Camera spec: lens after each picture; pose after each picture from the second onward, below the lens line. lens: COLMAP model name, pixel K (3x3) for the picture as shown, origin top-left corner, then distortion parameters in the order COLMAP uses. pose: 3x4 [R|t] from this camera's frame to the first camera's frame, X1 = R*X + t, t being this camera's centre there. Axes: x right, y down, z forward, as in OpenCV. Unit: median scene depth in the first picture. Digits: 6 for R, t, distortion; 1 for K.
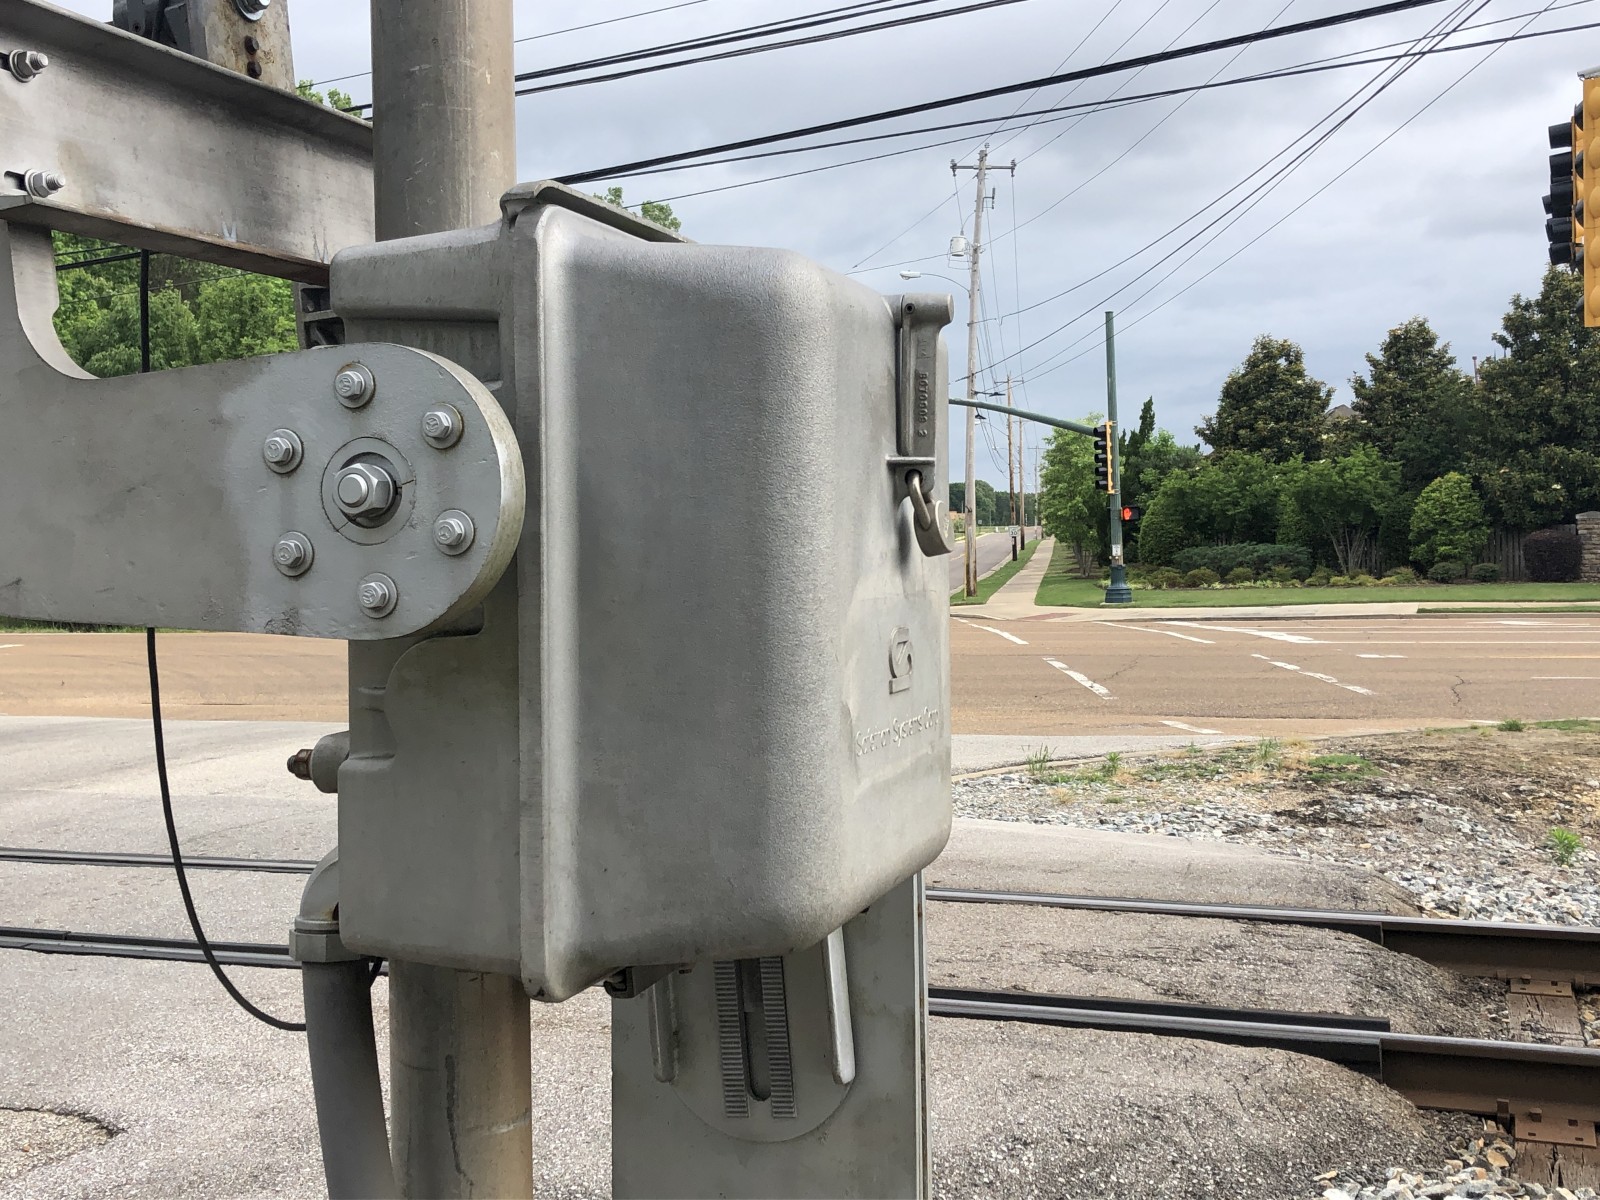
lens RADIAL K [[1820.8, 0, 783.3], [0, 1820.8, 565.2], [0, 0, 1]] dist [0.024820, 0.000000]
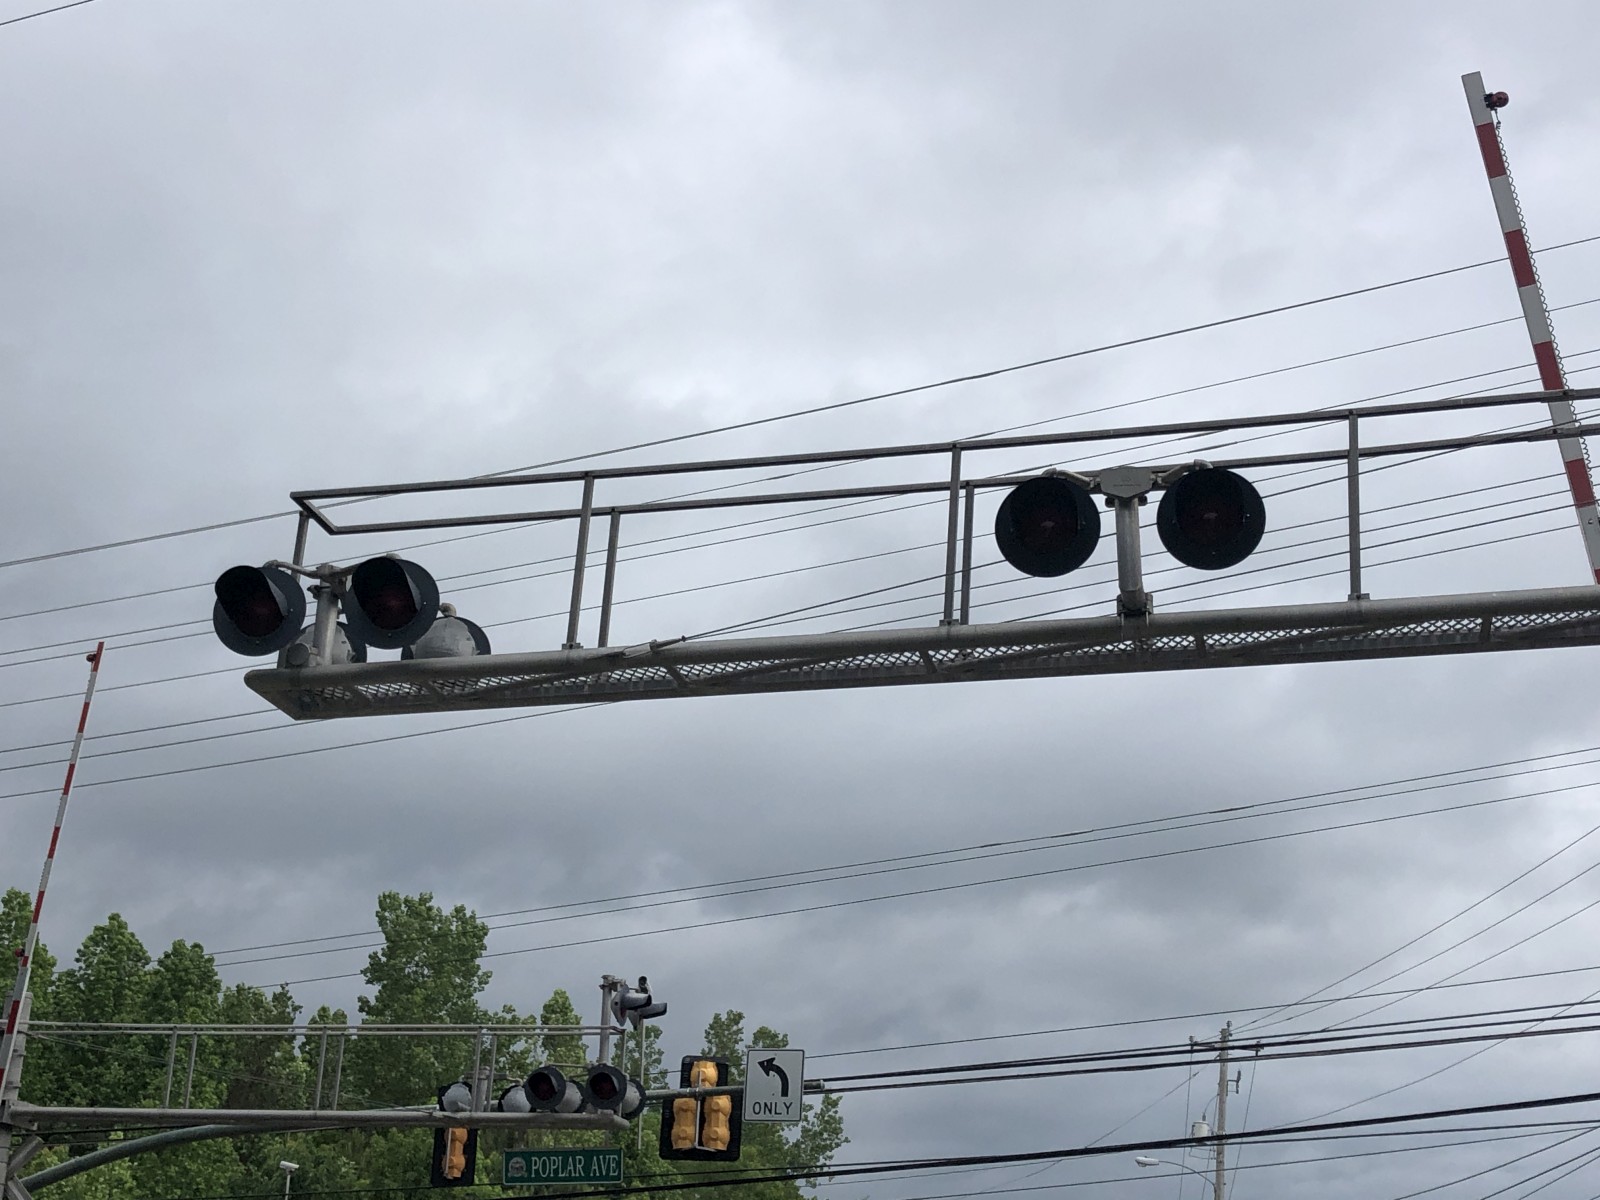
lens RADIAL K [[2270.5, 0, 788.2], [0, 2270.5, 544.4], [0, 0, 1]] dist [0.078521, 0.000000]
pose [[0.998811, 0.045113, -0.018496, -0.119026], [-0.048758, 0.922938, -0.381848, 0.000502], [-0.000155, 0.382295, 0.924040, -0.198378]]
